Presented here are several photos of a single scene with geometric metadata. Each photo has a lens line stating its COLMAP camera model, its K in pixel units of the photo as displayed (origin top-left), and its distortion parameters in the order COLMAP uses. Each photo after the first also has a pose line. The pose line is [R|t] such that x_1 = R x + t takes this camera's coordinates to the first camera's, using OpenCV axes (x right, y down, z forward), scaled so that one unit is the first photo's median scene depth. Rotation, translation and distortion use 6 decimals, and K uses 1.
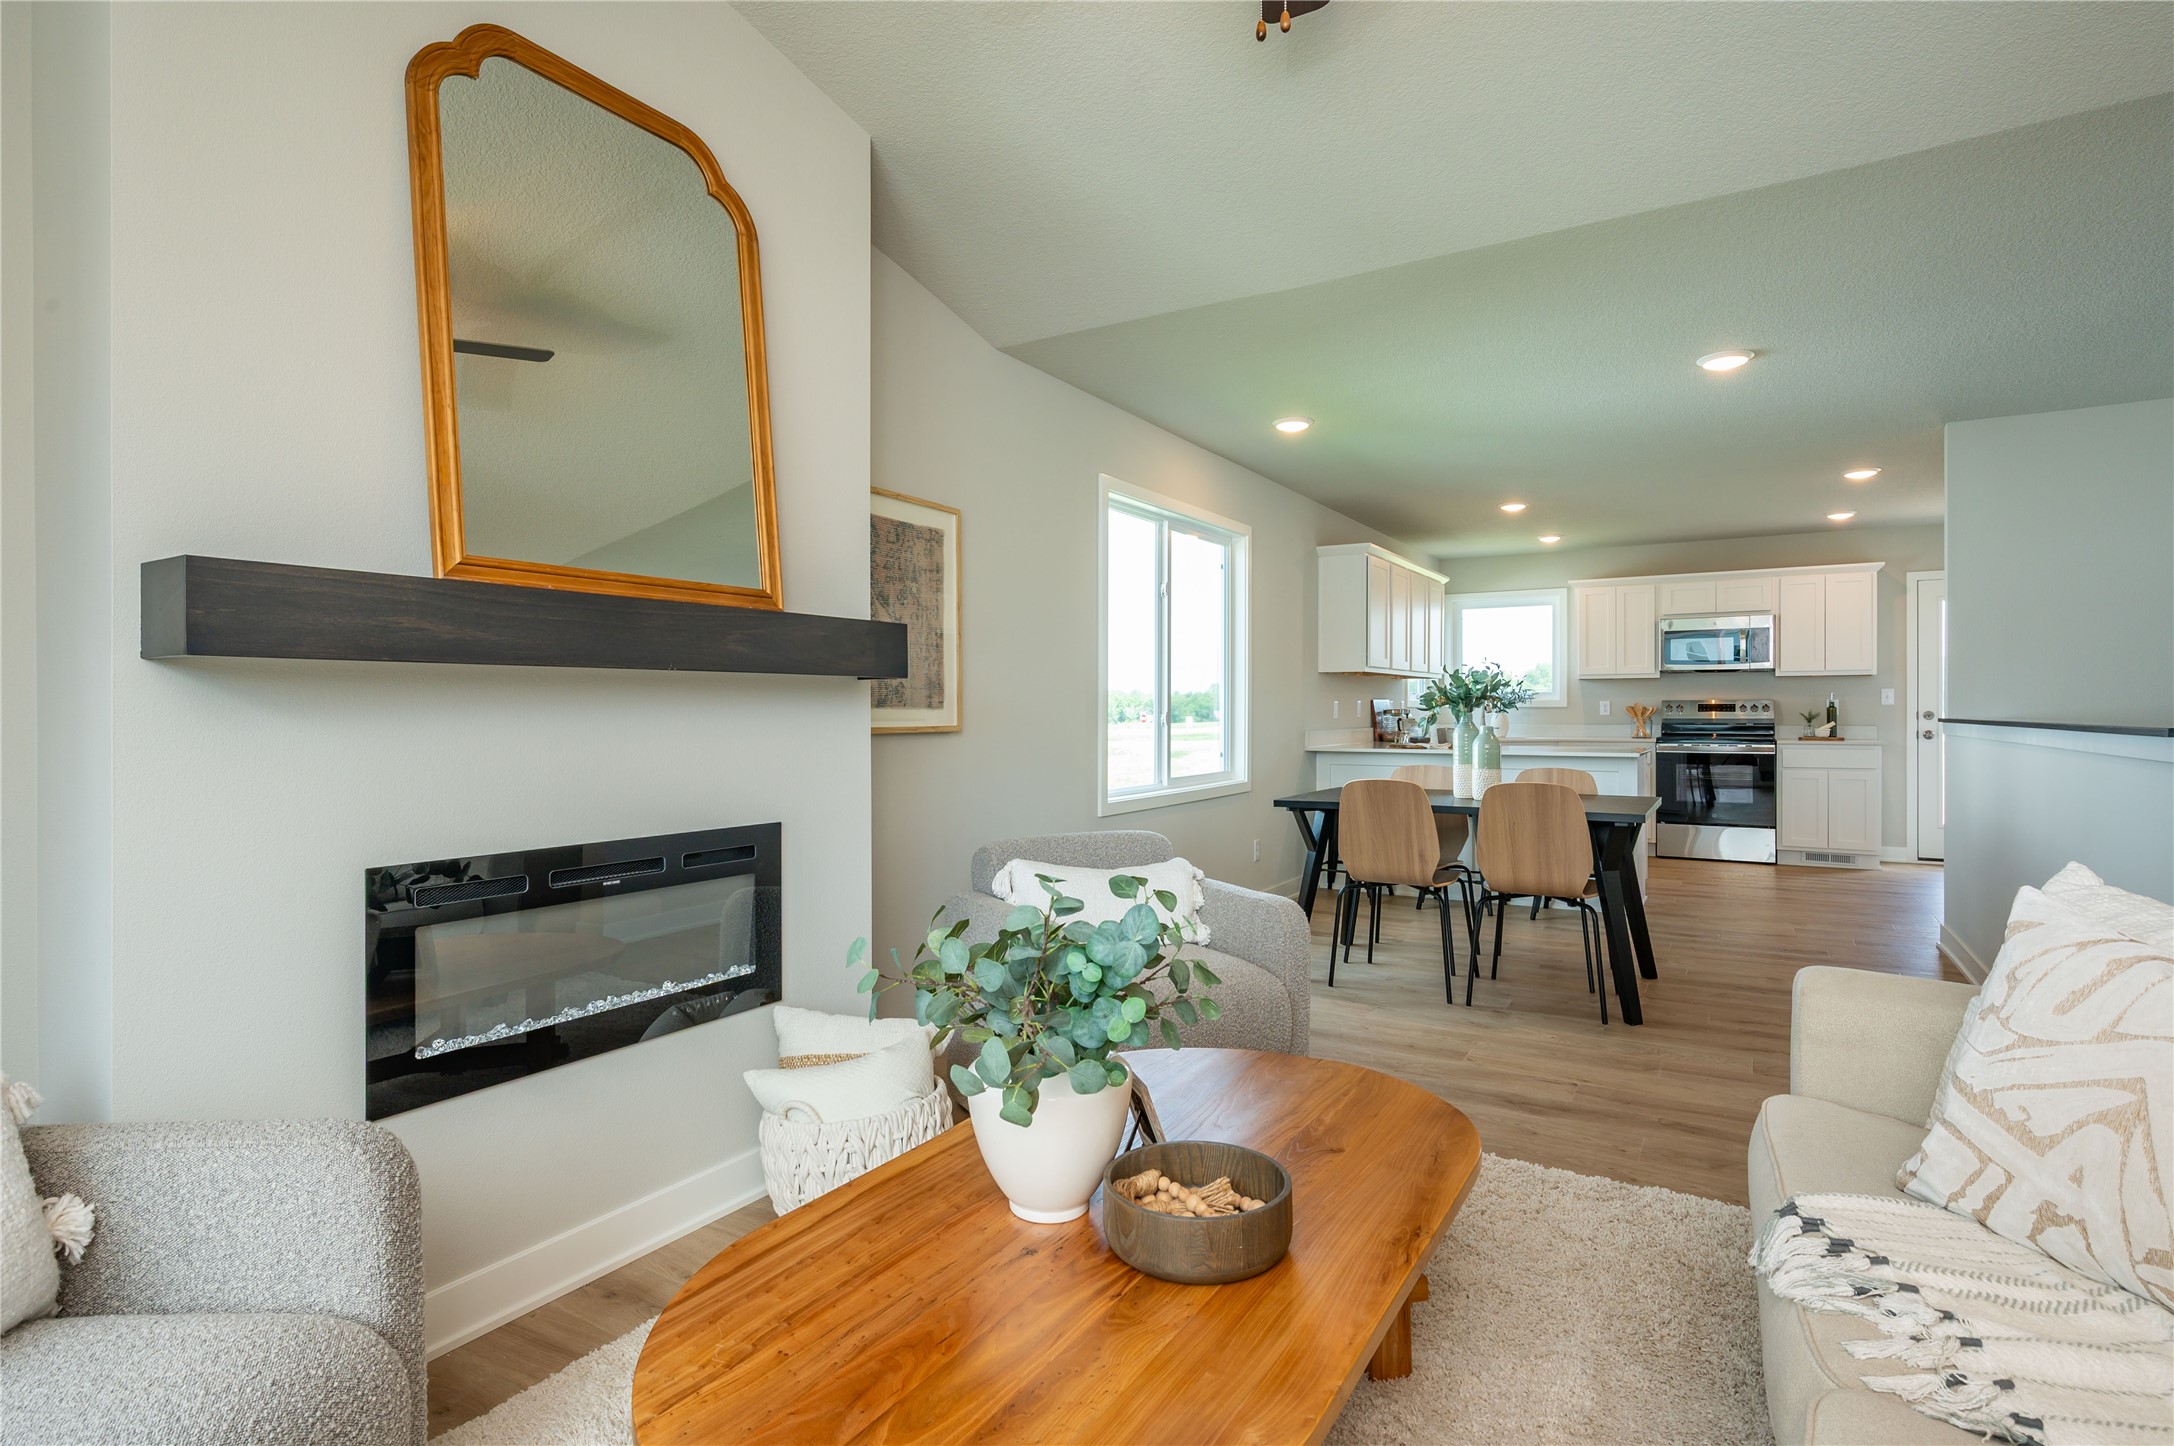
lens RADIAL K [[1083.1, 0, 1083.5], [0, 1083.1, 714.9], [0, 0, 1]] dist [0.001099, 0.000318]
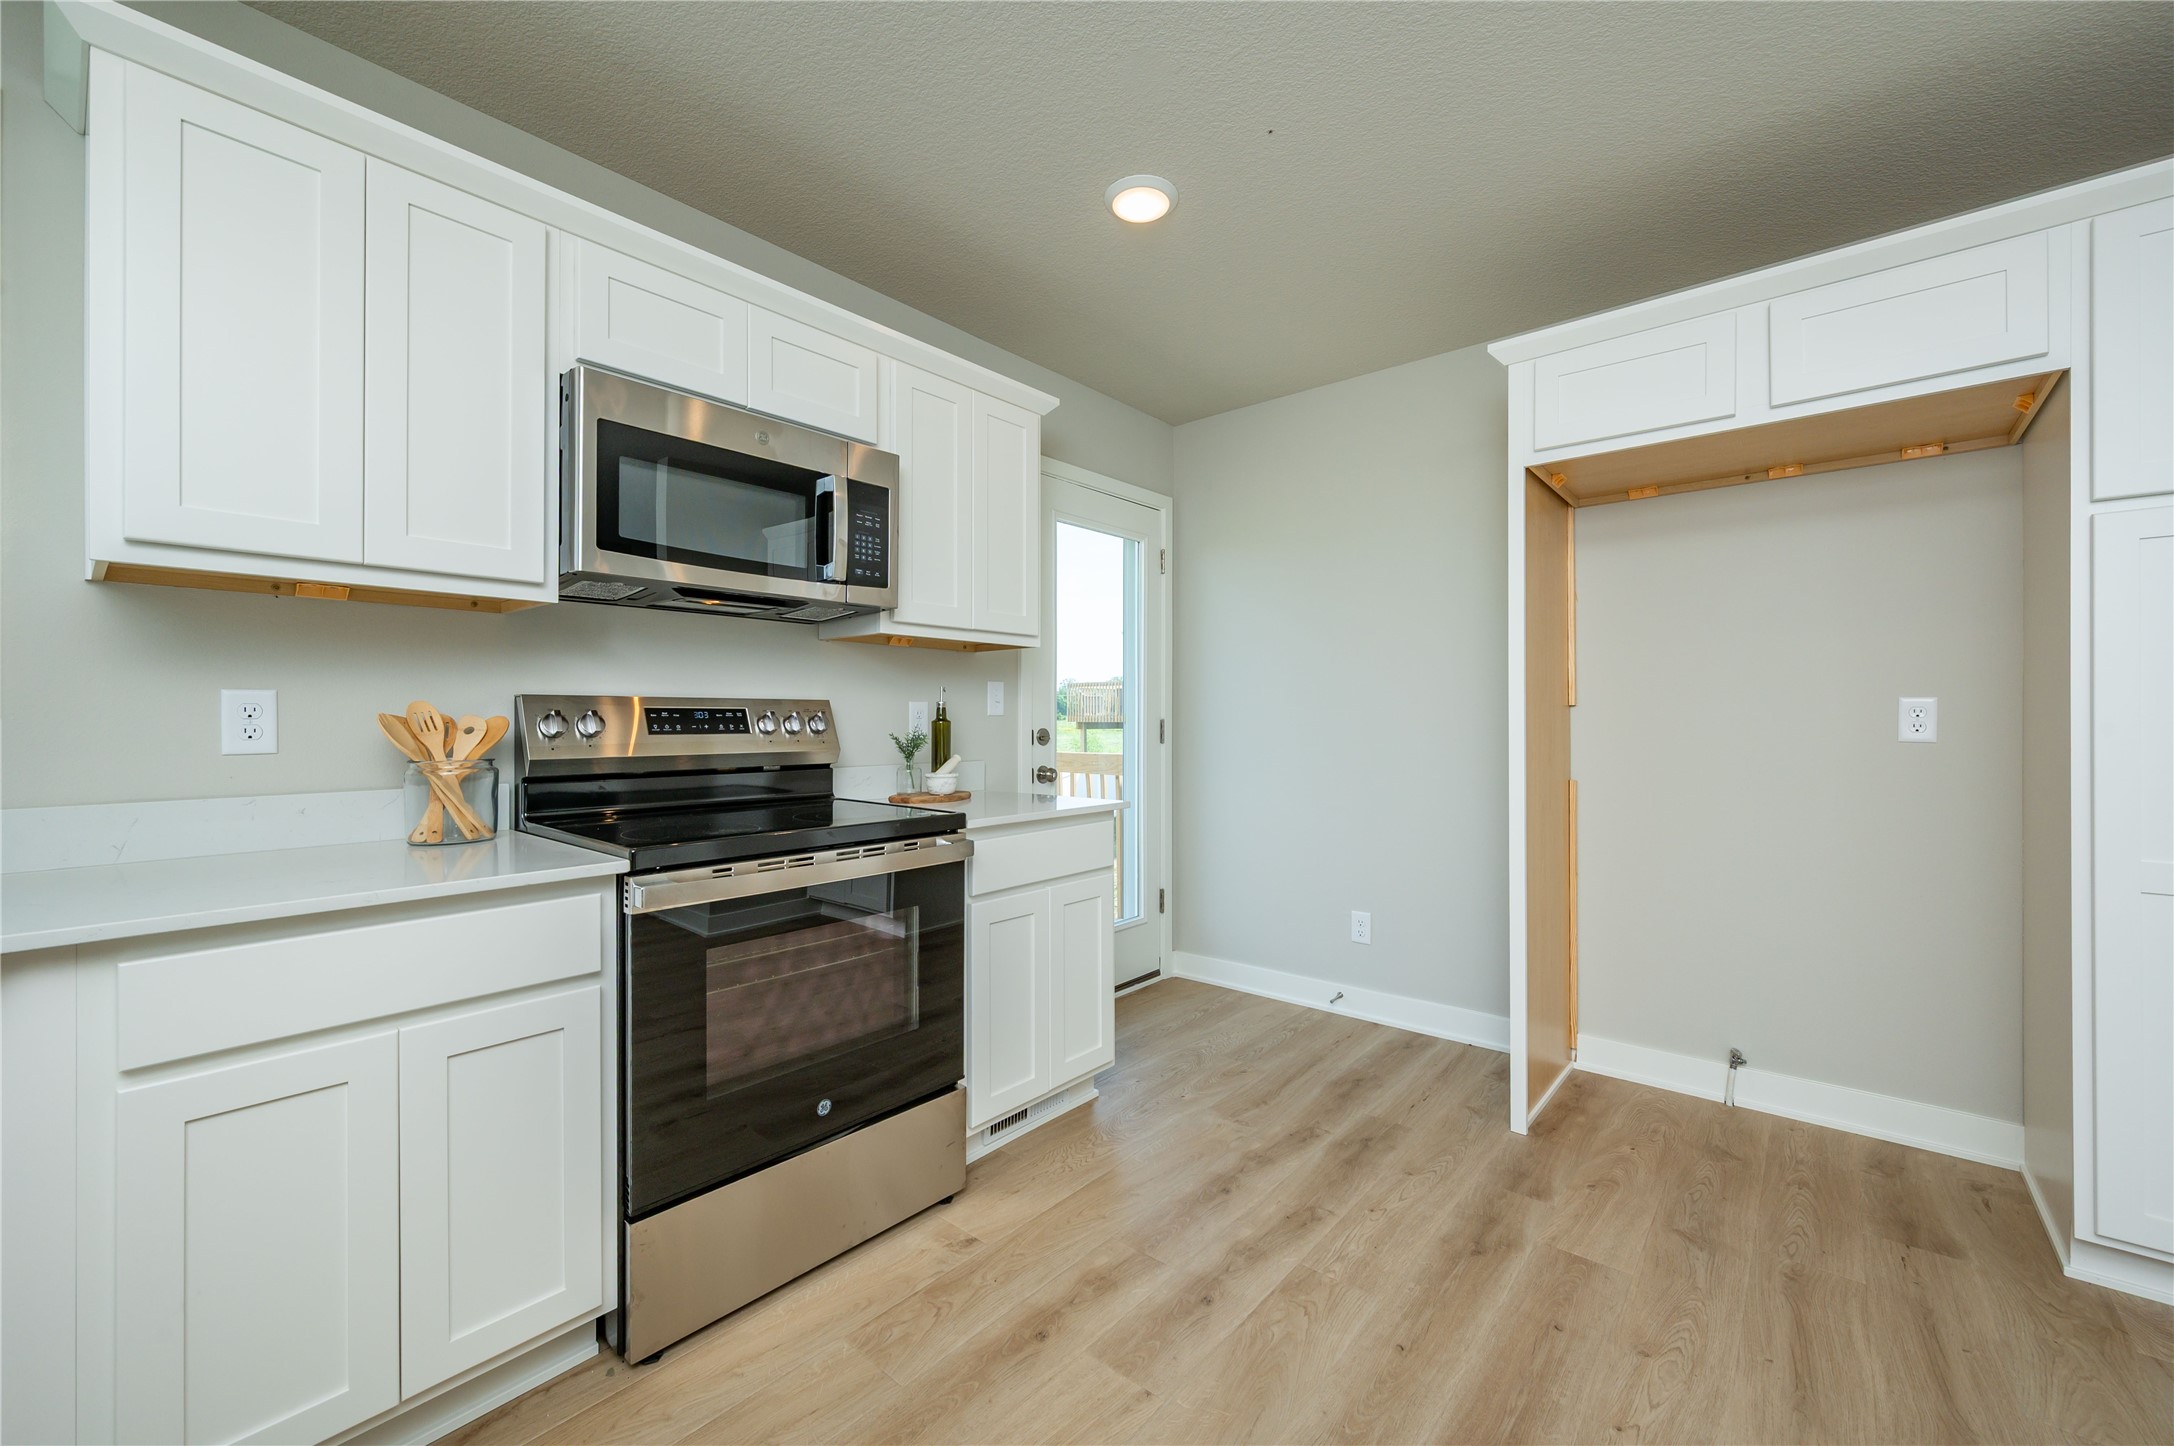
lens RADIAL K [[864.7, 0, 1093.0], [0, 864.7, 716.7], [0, 0, 1]] dist [-0.001793, -0.000053]
pose [[0.156294, 0.008013, 0.987678, 0.369364], [0.007398, 0.999930, -0.009283, -0.004984], [-0.987683, 0.008758, 0.156224, 0.889354]]
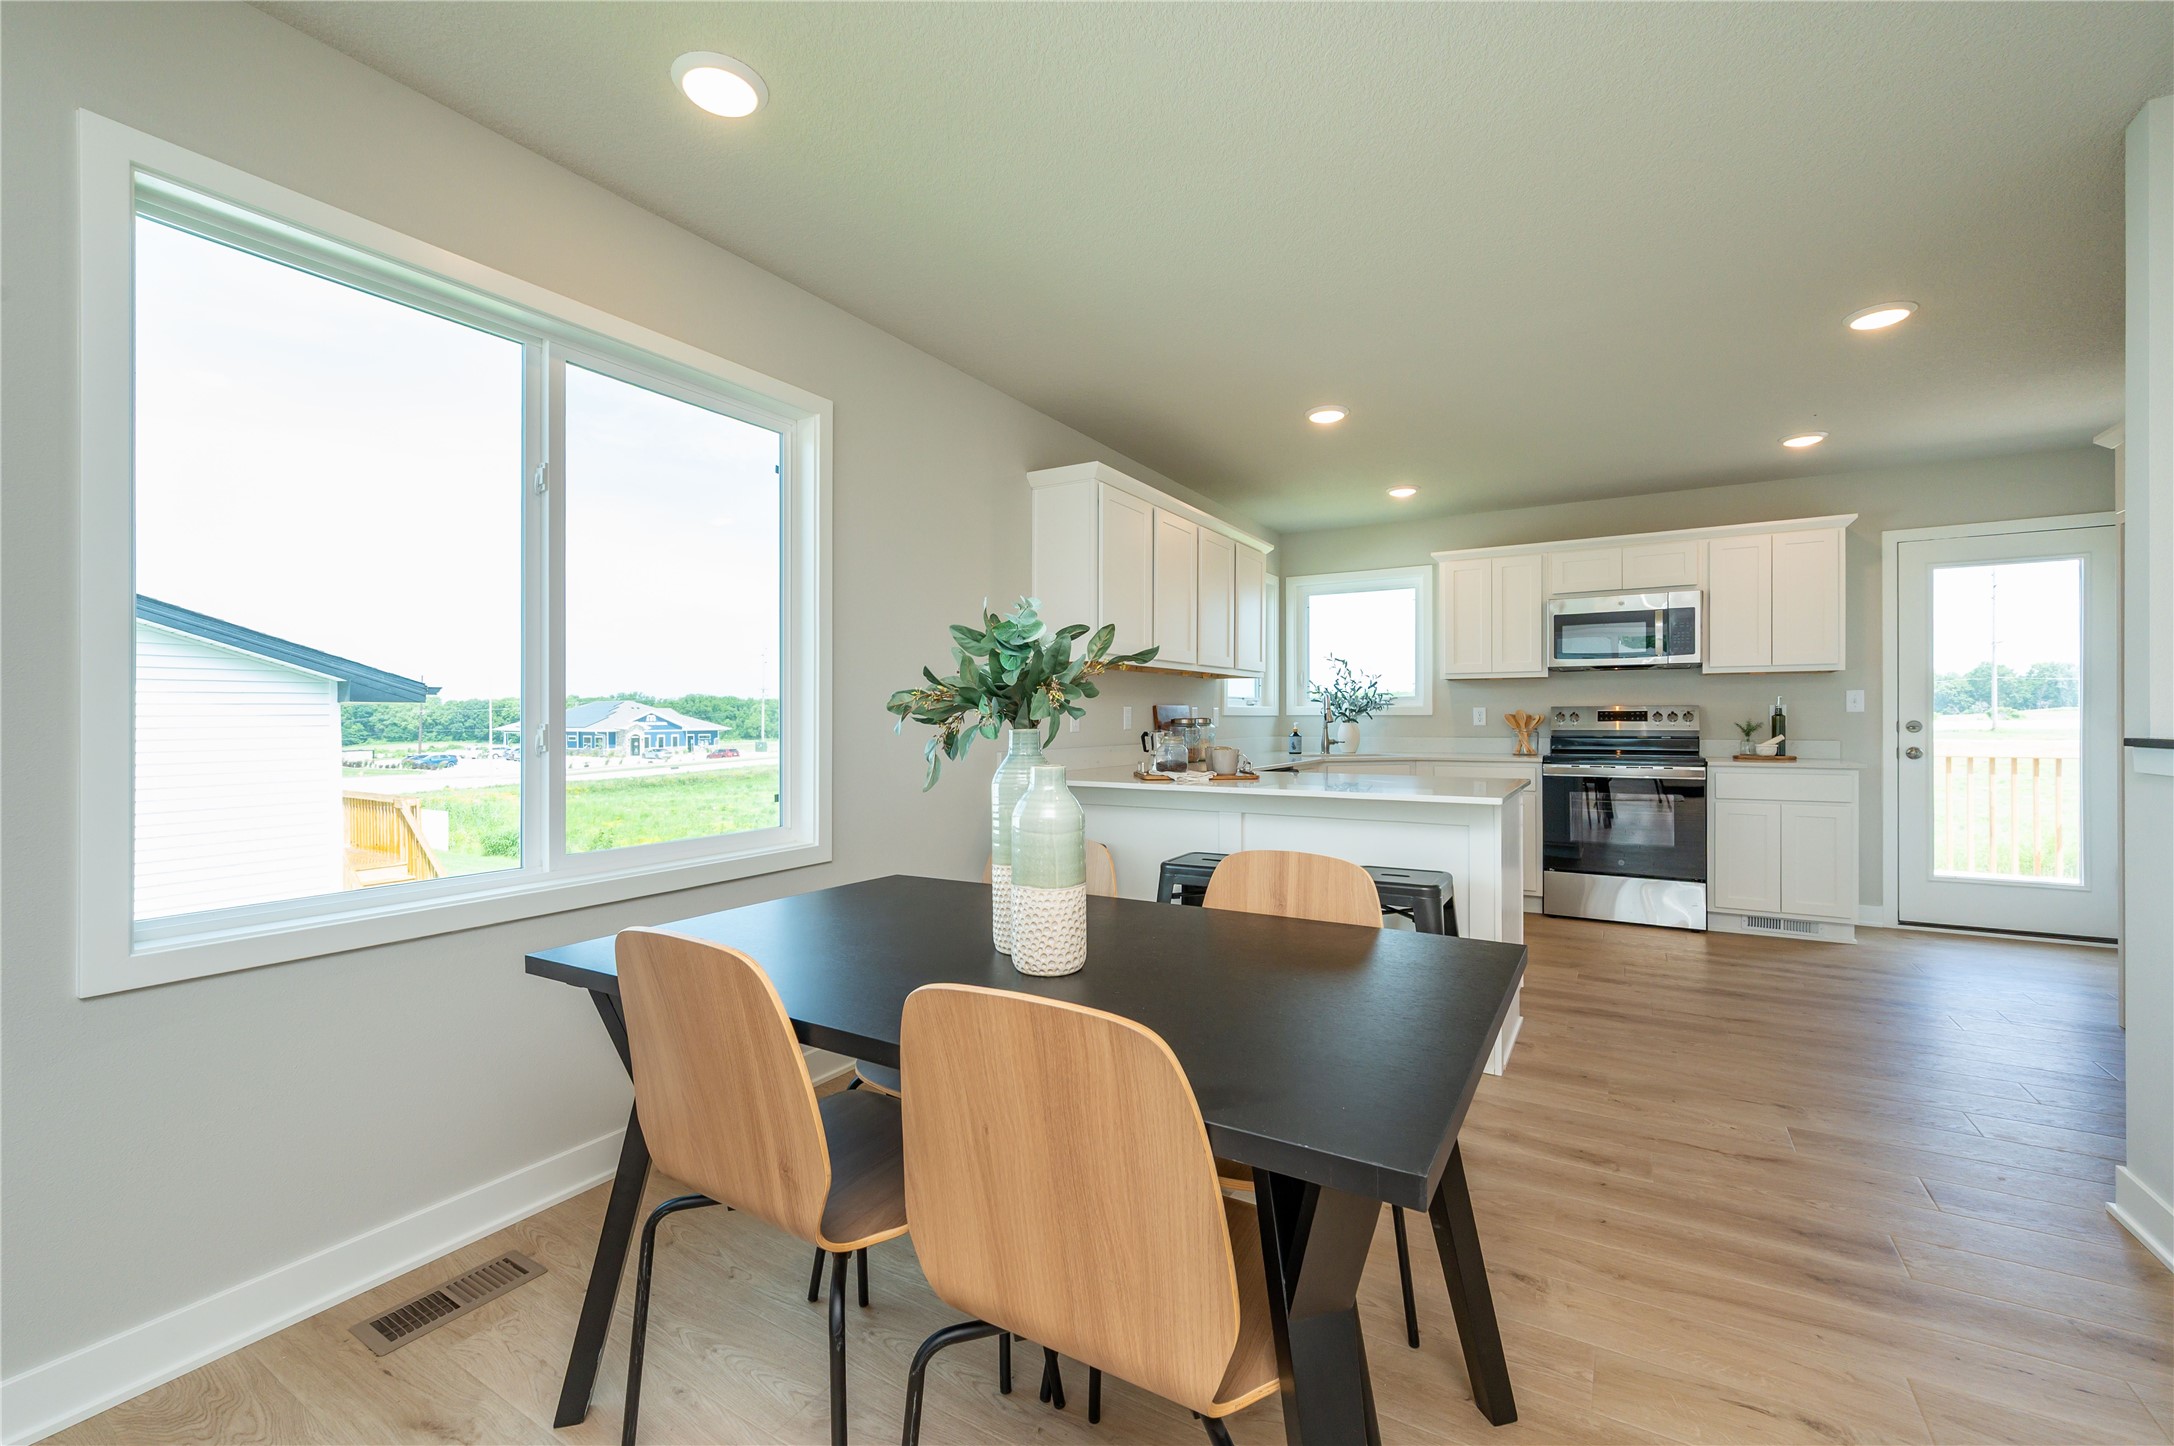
lens RADIAL K [[897.8, 0, 1087.0], [0, 897.8, 723.0], [0, 0, 1]] dist [0.000427, 0.000025]
pose [[0.999981, -0.000091, 0.006205, 0.213466], [0.000087, 1.000000, 0.000659, -0.002332], [-0.006205, -0.000659, 0.999981, 0.388216]]
